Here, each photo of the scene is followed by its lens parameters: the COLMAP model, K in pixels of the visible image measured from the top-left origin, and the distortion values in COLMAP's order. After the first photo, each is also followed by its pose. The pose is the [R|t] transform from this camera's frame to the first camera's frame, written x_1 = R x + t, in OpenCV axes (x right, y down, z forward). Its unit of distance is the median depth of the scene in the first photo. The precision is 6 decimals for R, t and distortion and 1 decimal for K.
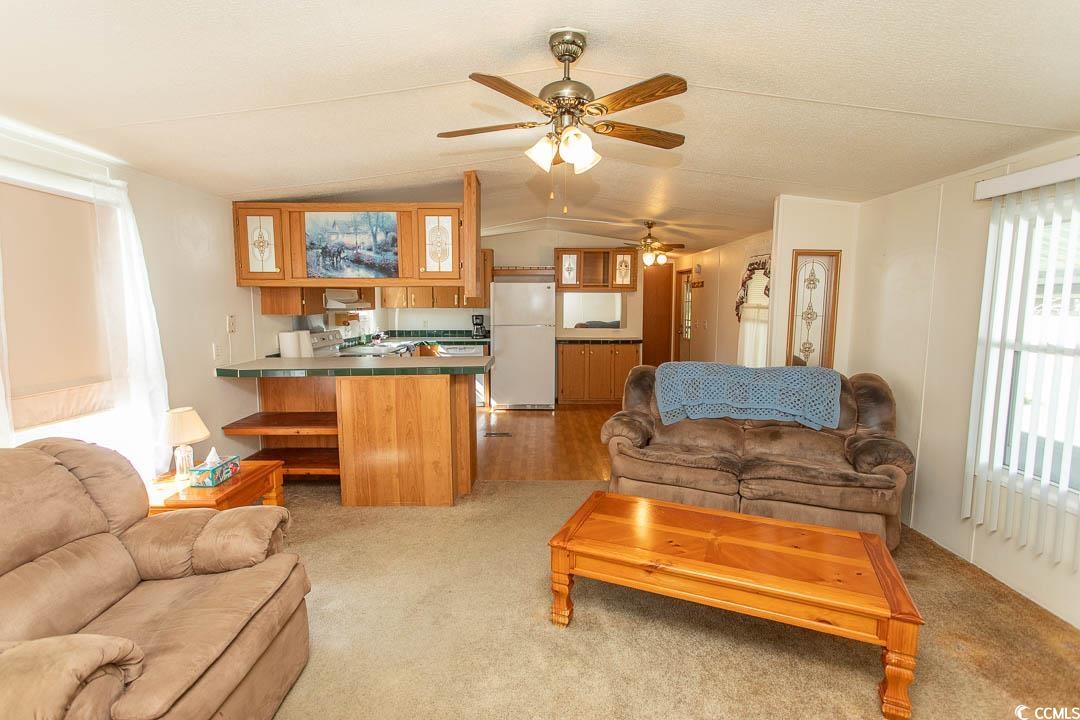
lens RADIAL K [[508.8, 0, 540.0], [0, 508.8, 360.0], [0, 0, 1]] dist [0.003642, 0.001347]
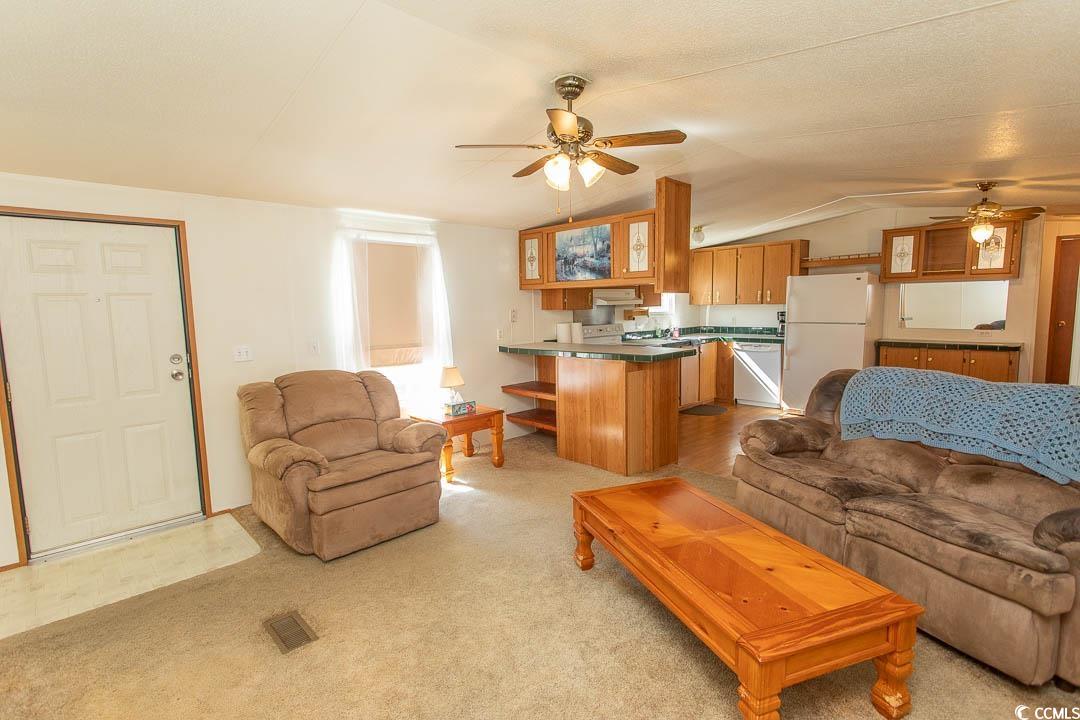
lens RADIAL K [[508.8, 0, 540.0], [0, 508.8, 360.0], [0, 0, 1]] dist [0.003642, 0.001347]
pose [[0.690121, 0.067202, -0.720567, 0.487001], [-0.066356, 0.997361, 0.029464, 0.005376], [0.720646, 0.027481, 0.692759, 0.059077]]
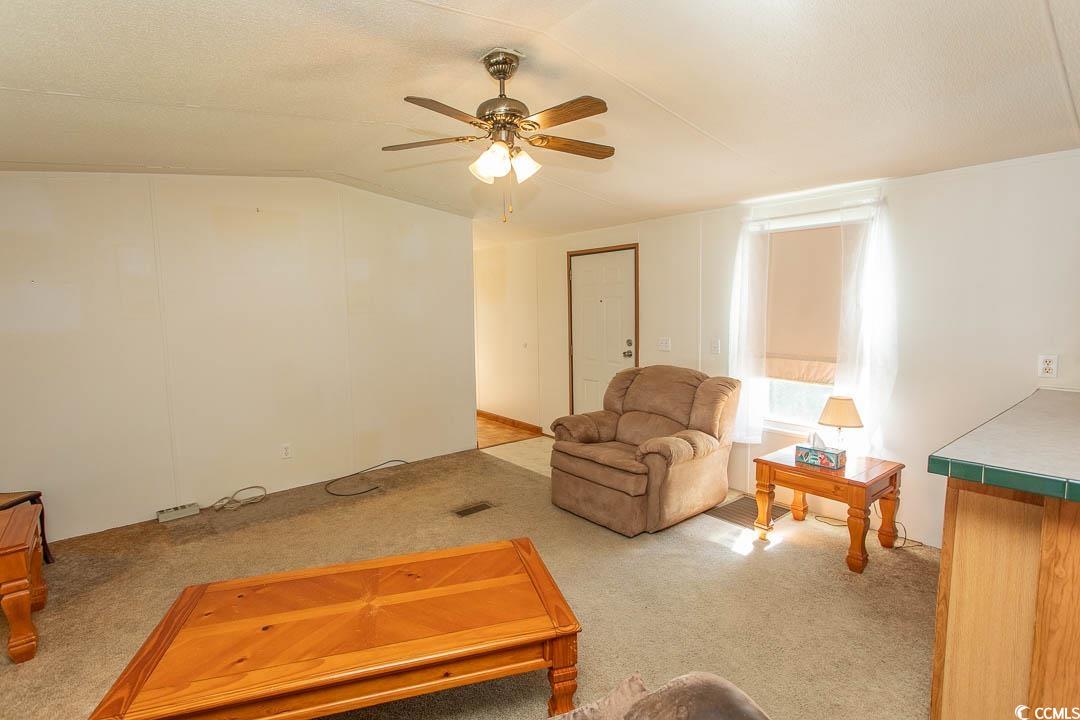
lens RADIAL K [[508.8, 0, 540.0], [0, 508.8, 360.0], [0, 0, 1]] dist [0.003642, 0.001347]
pose [[-0.767707, 0.079286, -0.635877, 0.374066], [-0.063509, 0.978016, 0.198621, -0.120272], [0.637646, 0.192867, -0.745795, 1.024460]]
